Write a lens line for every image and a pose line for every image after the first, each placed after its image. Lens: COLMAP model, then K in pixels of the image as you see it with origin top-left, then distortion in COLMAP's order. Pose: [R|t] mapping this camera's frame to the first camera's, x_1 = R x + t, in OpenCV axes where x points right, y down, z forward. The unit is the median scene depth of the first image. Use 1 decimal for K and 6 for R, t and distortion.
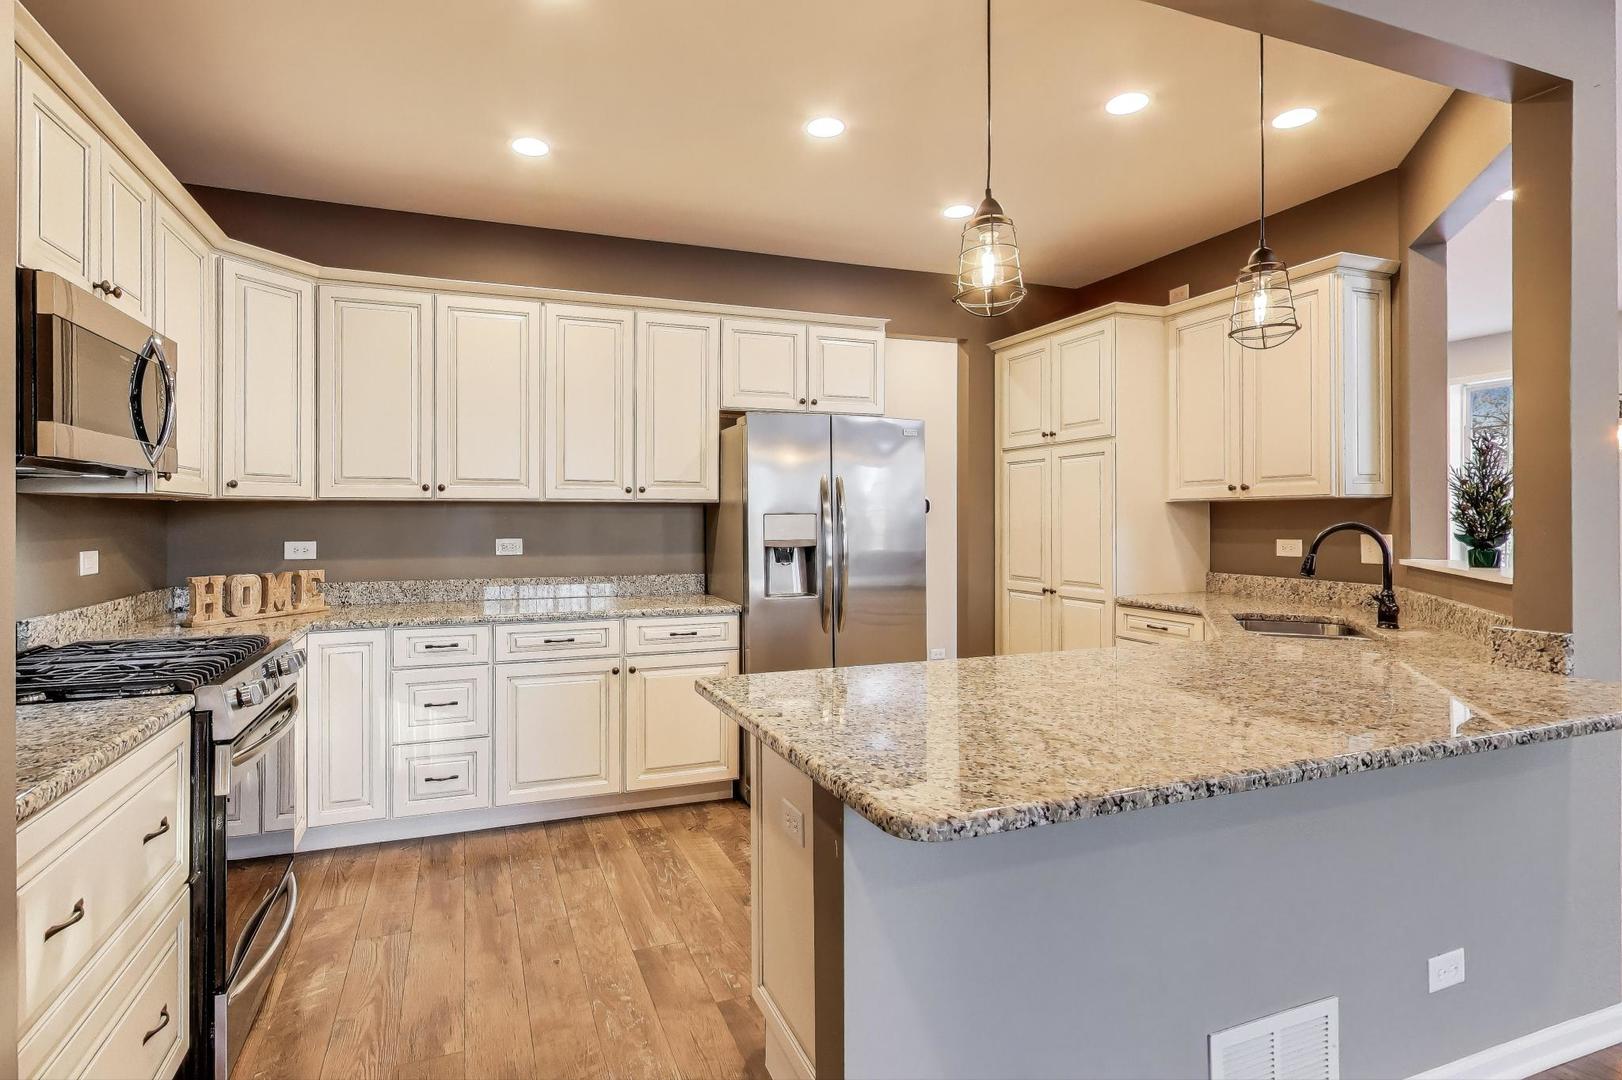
lens RADIAL K [[732.7, 0, 809.9], [0, 732.7, 504.3], [0, 0, 1]] dist [-0.000274, -0.000097]
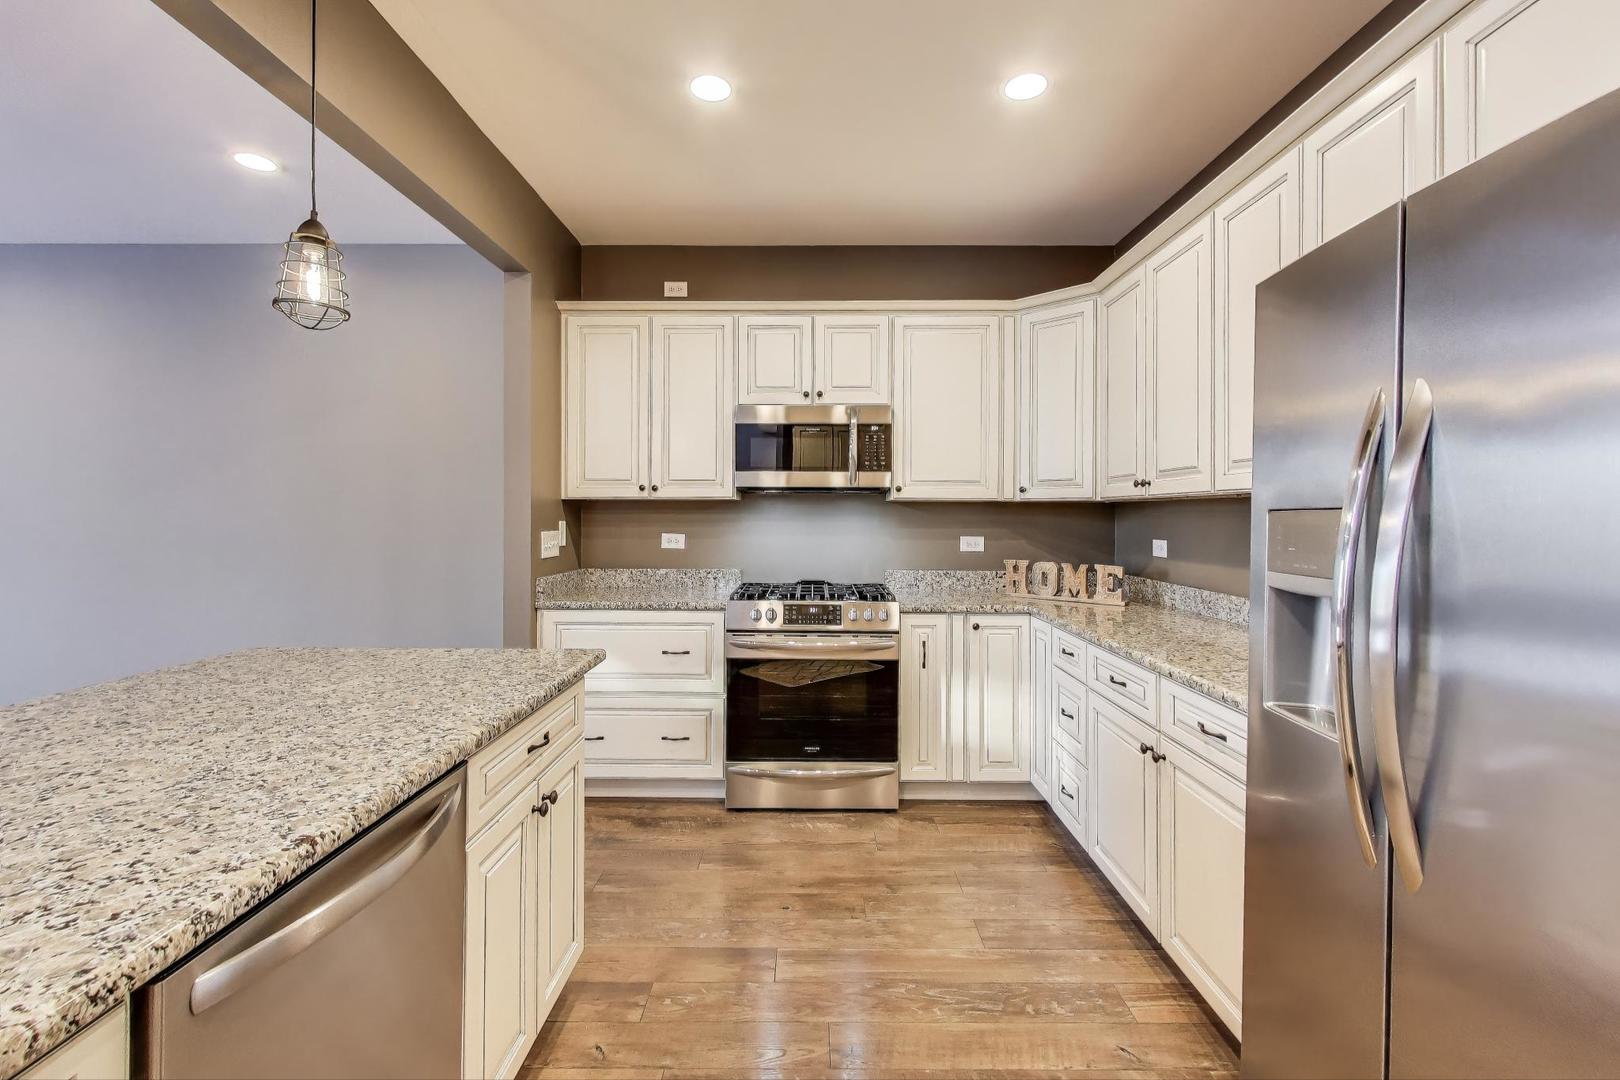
lens RADIAL K [[731.8, 0, 808.9], [0, 731.8, 504.4], [0, 0, 1]] dist [-0.000274, -0.000097]
pose [[-0.333612, -0.018013, -0.942538, 0.531229], [0.000520, 0.999814, -0.019292, 0.023535], [0.942710, -0.006926, -0.333540, 1.063663]]
